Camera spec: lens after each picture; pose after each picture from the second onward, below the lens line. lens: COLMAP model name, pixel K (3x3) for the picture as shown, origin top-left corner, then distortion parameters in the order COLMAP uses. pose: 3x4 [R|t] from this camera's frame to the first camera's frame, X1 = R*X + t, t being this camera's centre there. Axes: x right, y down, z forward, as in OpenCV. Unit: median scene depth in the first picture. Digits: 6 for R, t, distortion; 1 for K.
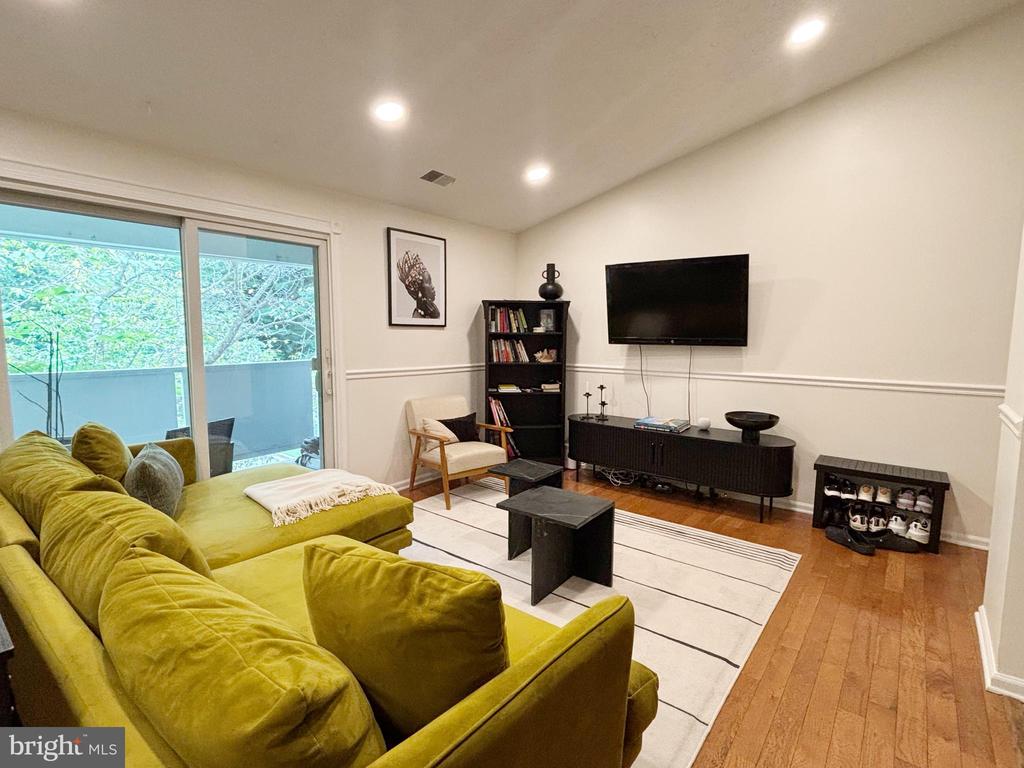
lens RADIAL K [[508.3, 0, 509.8], [0, 508.3, 390.6], [0, 0, 1]] dist [0.006880, 0.001692]
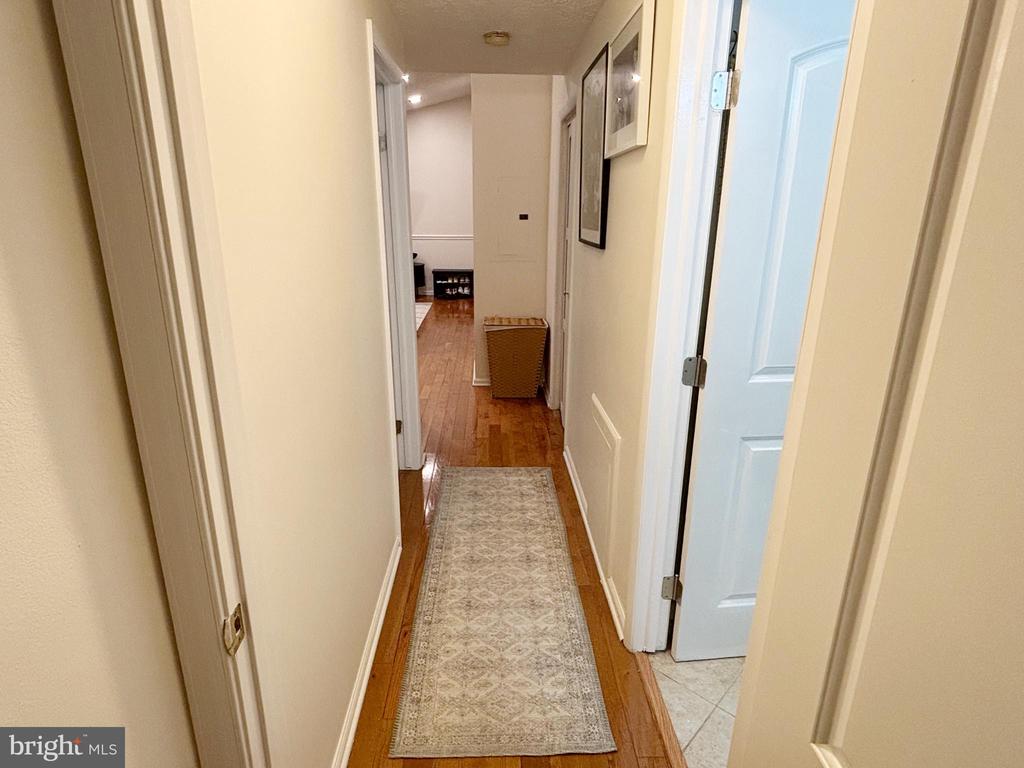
lens RADIAL K [[574.7, 0, 510.5], [0, 574.7, 387.8], [0, 0, 1]] dist [0.001163, 0.002099]
pose [[0.752186, -0.203324, 0.626797, -1.038357], [0.074707, 0.971386, 0.225452, 0.098970], [-0.654702, -0.122756, 0.745853, -1.481895]]
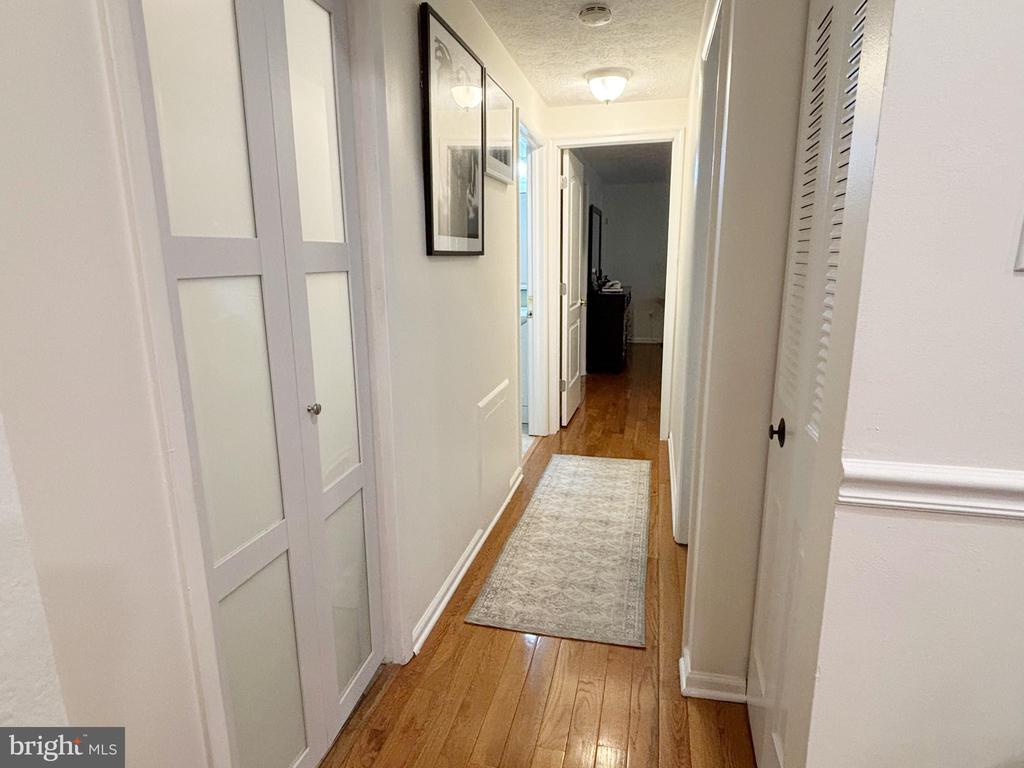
lens RADIAL K [[574.7, 0, 508.2], [0, 574.7, 379.4], [0, 0, 1]] dist [0.001163, 0.002099]
pose [[-0.906255, 0.088666, -0.413329, -0.157065], [-0.042221, 0.953882, 0.297197, 0.029969], [0.420619, 0.286788, -0.860716, -0.266465]]
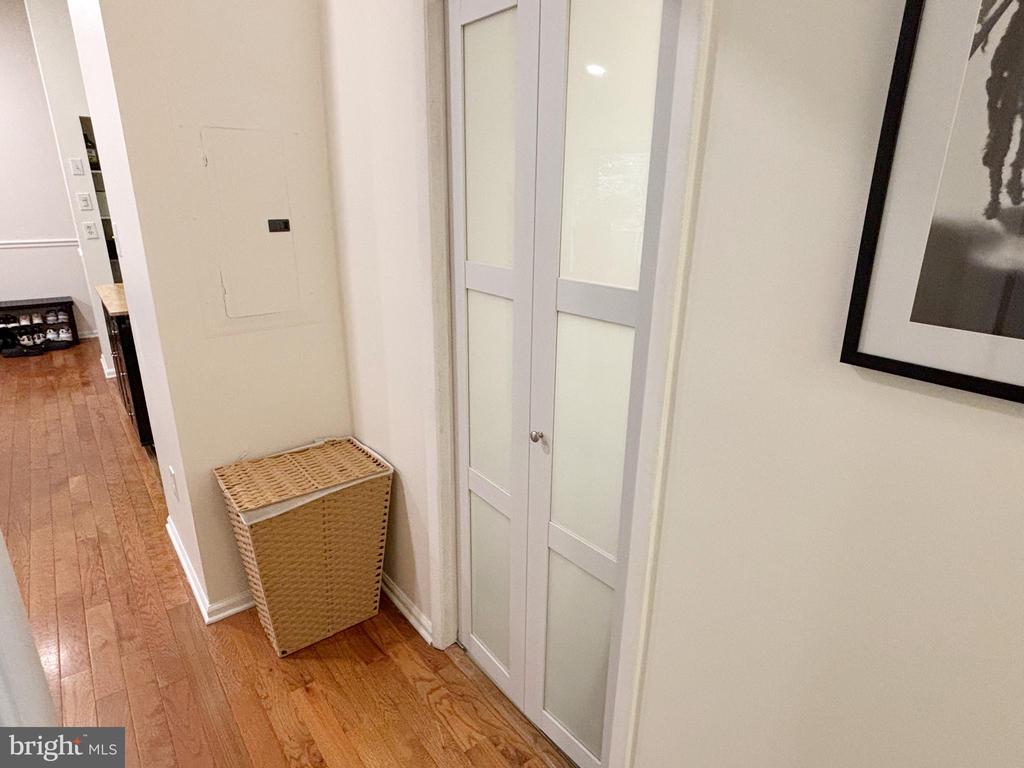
lens RADIAL K [[574.7, 0, 510.1], [0, 574.7, 384.8], [0, 0, 1]] dist [0.001163, 0.002099]
pose [[0.222140, -0.306956, 0.925436, -0.598222], [0.088143, 0.951587, 0.294472, 0.013566], [-0.971022, 0.016157, 0.238442, -0.768439]]
